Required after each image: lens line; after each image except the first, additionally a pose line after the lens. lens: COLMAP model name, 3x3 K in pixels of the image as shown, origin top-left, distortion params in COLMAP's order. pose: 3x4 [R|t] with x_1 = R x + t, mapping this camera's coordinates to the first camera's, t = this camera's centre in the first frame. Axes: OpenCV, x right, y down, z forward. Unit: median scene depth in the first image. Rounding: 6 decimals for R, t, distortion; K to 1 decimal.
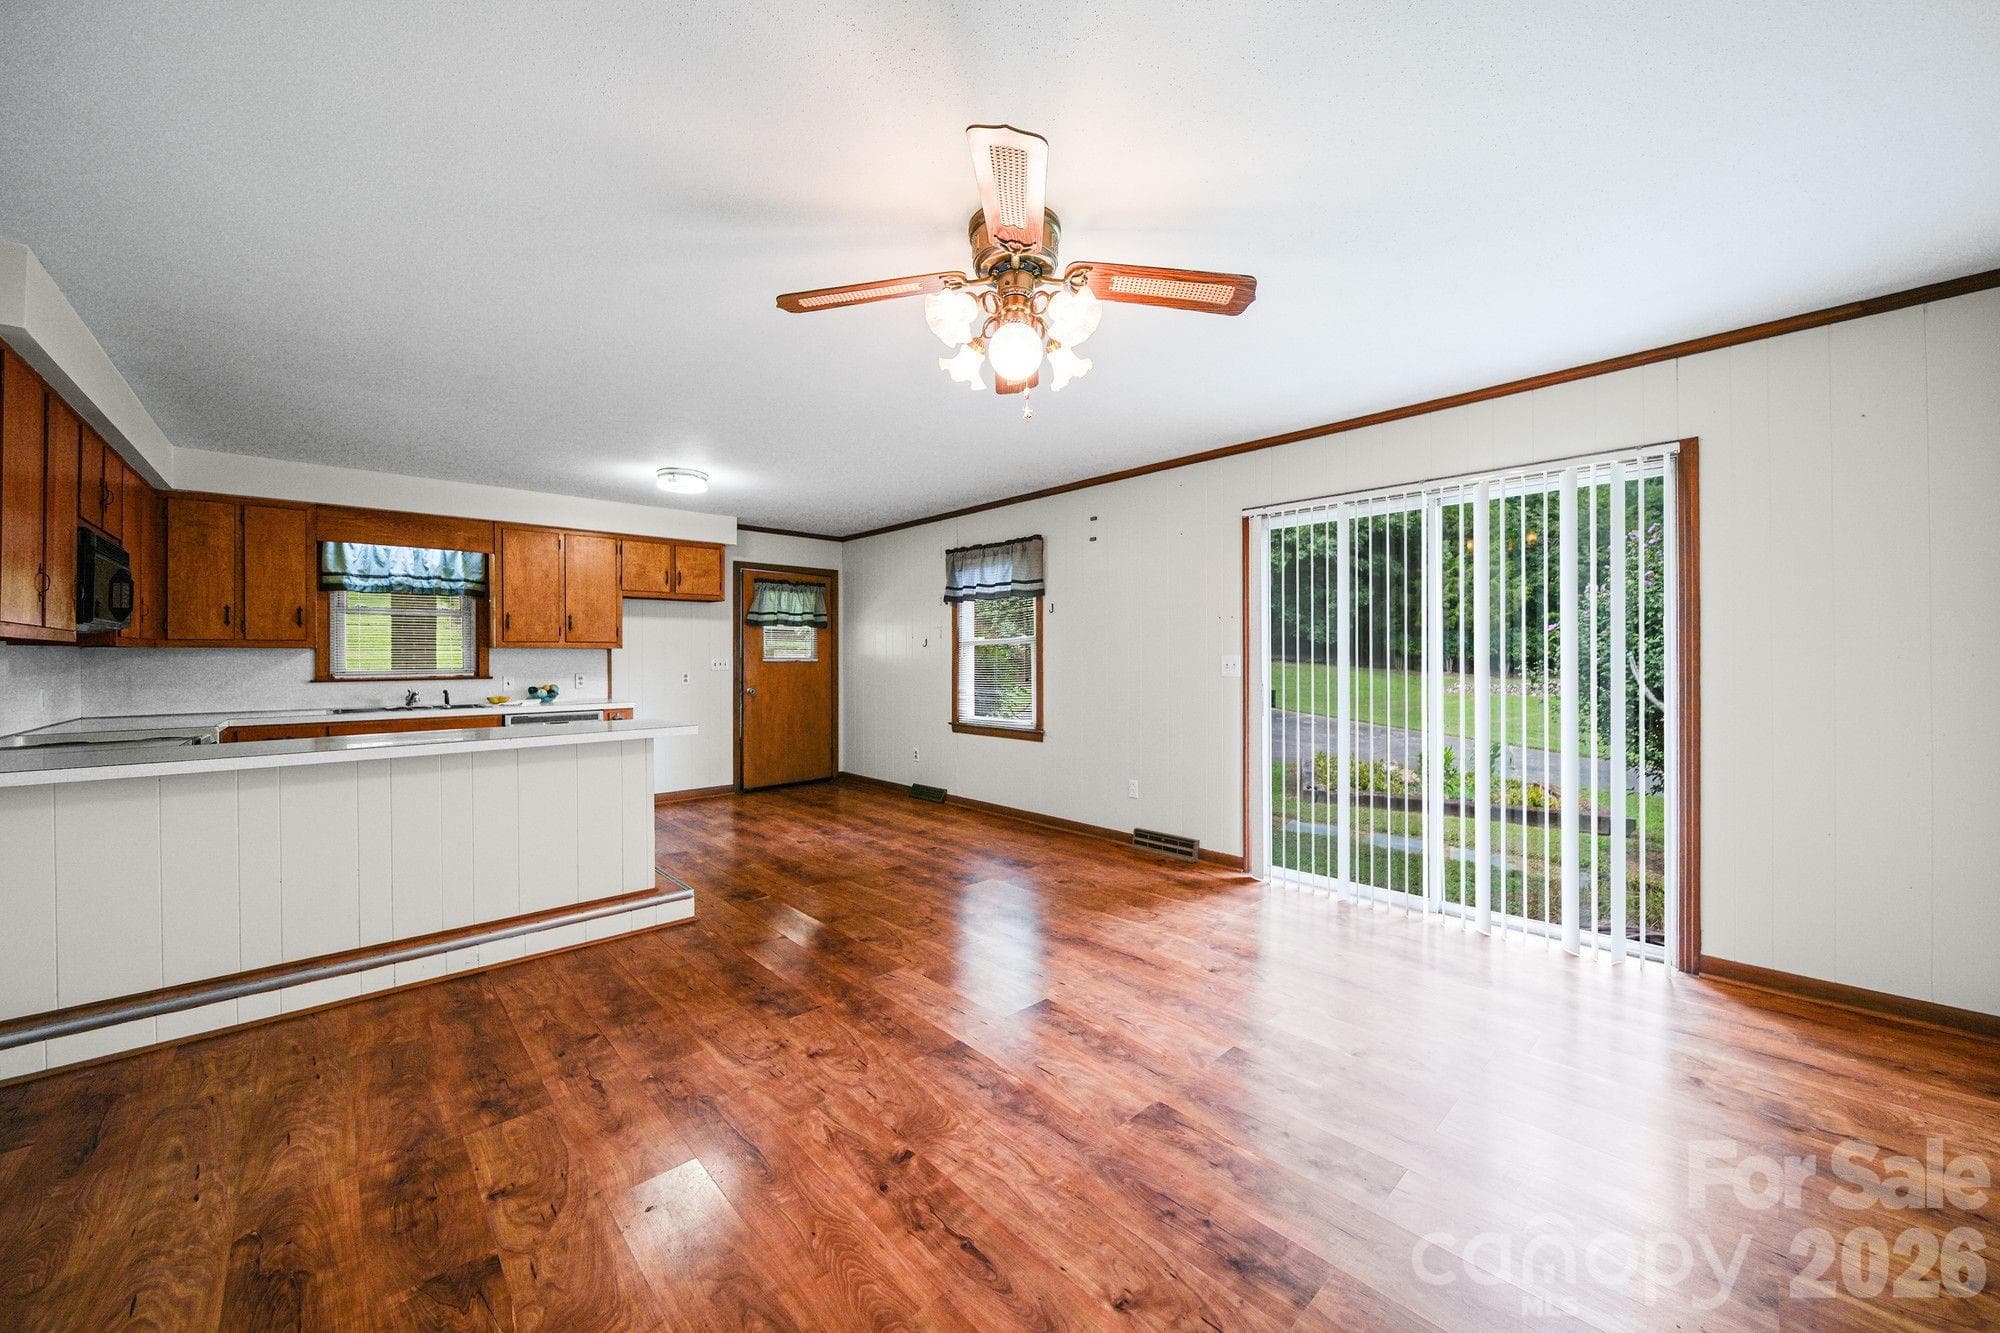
lens RADIAL K [[735.3, 0, 1003.5], [0, 735.3, 663.4], [0, 0, 1]] dist [0.001088, 0.000055]
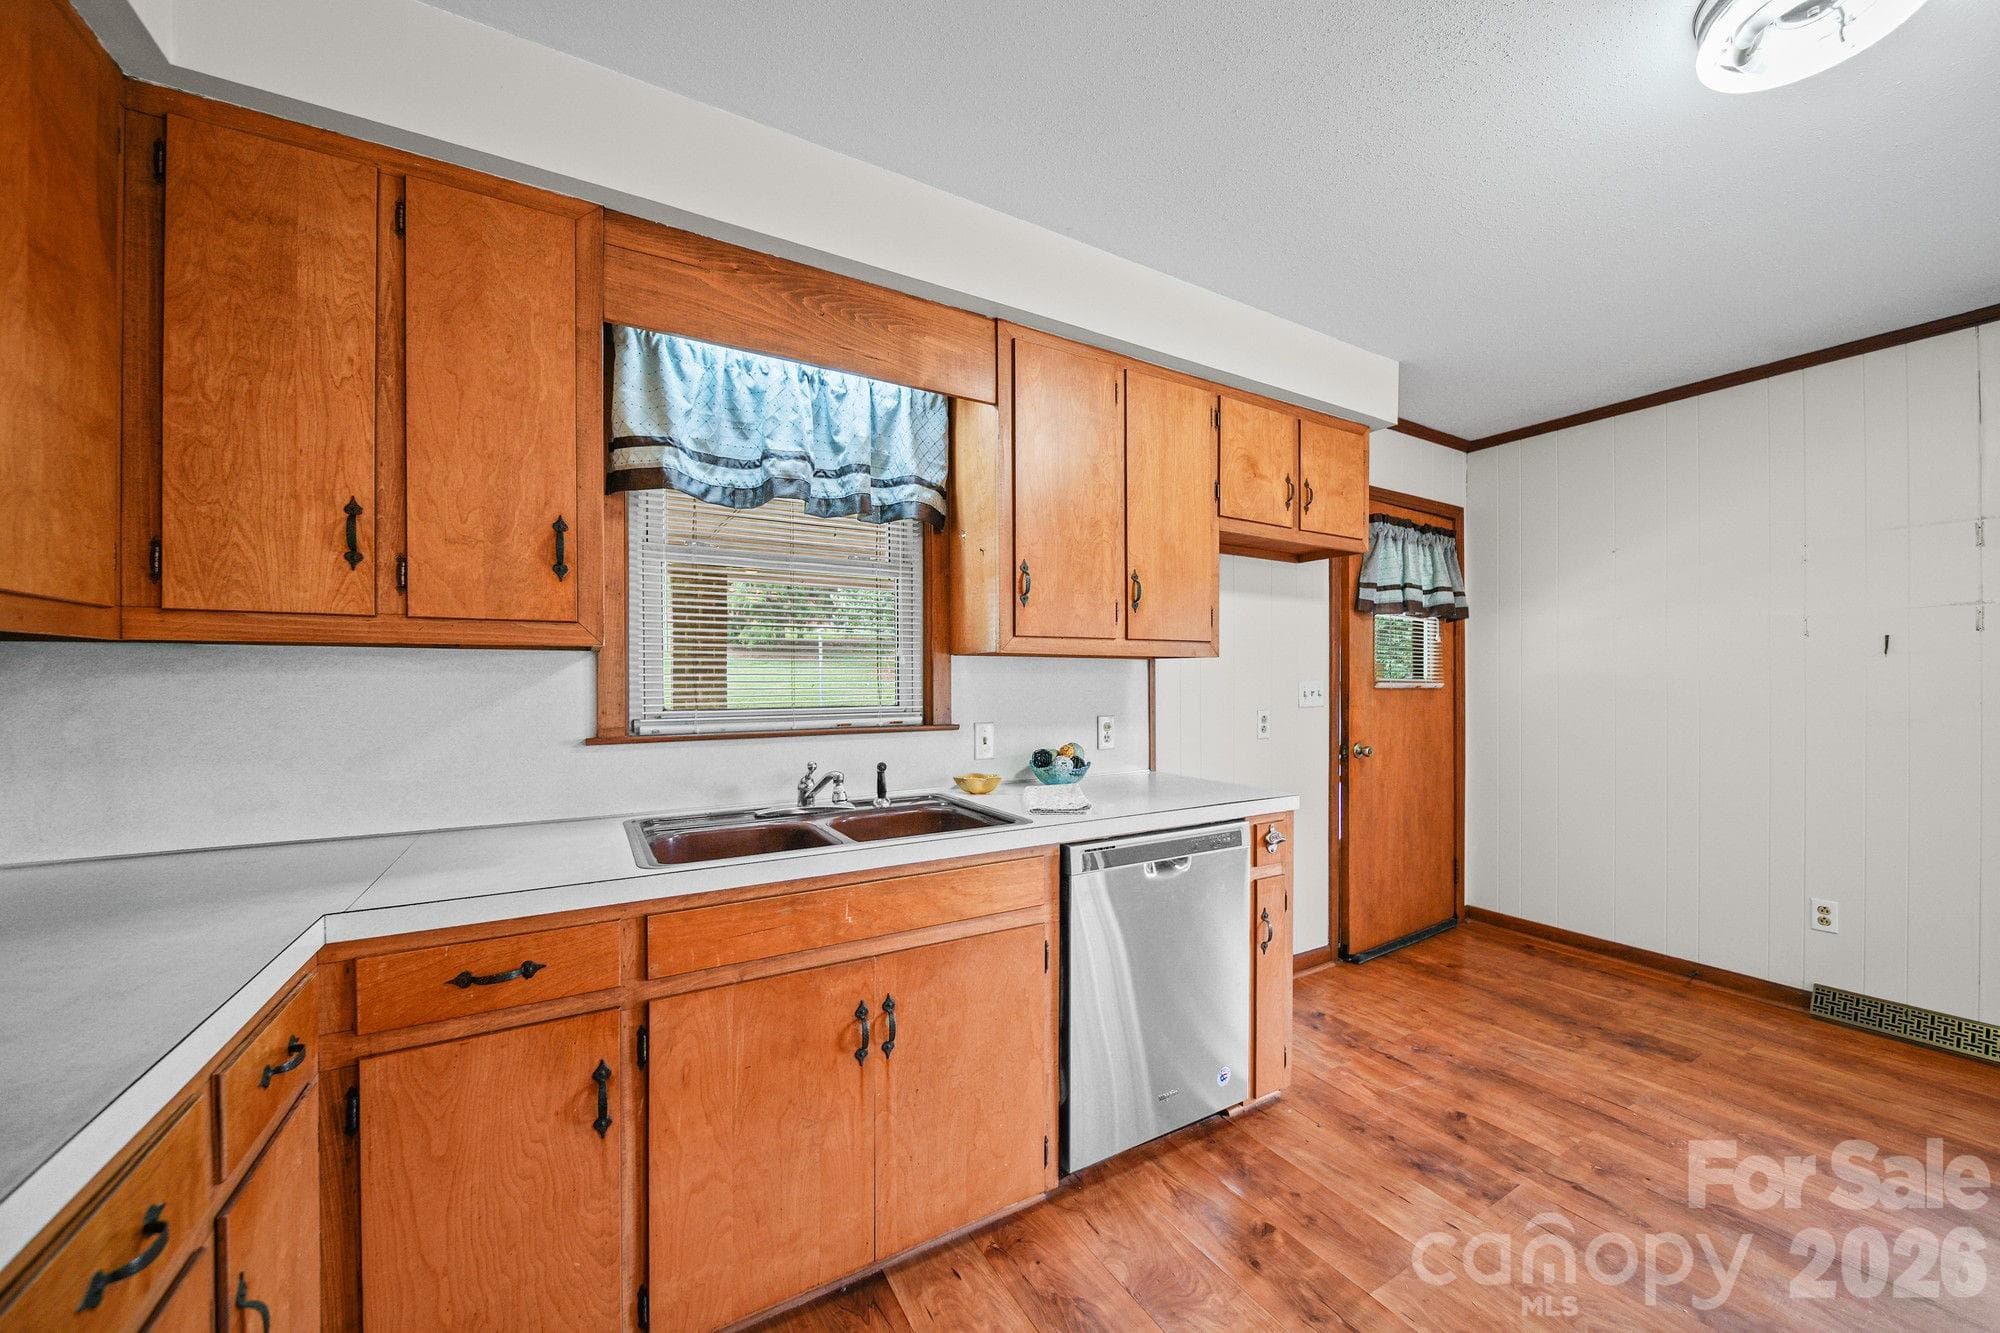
lens RADIAL K [[723.1, 0, 1005.2], [0, 723.1, 692.4], [0, 0, 1]] dist [-0.000694, -0.000093]
pose [[0.979255, 0.001018, -0.202629, -0.666353], [-0.000116, 0.999990, 0.004461, -0.002486], [0.202632, -0.004345, 0.979245, 0.693157]]
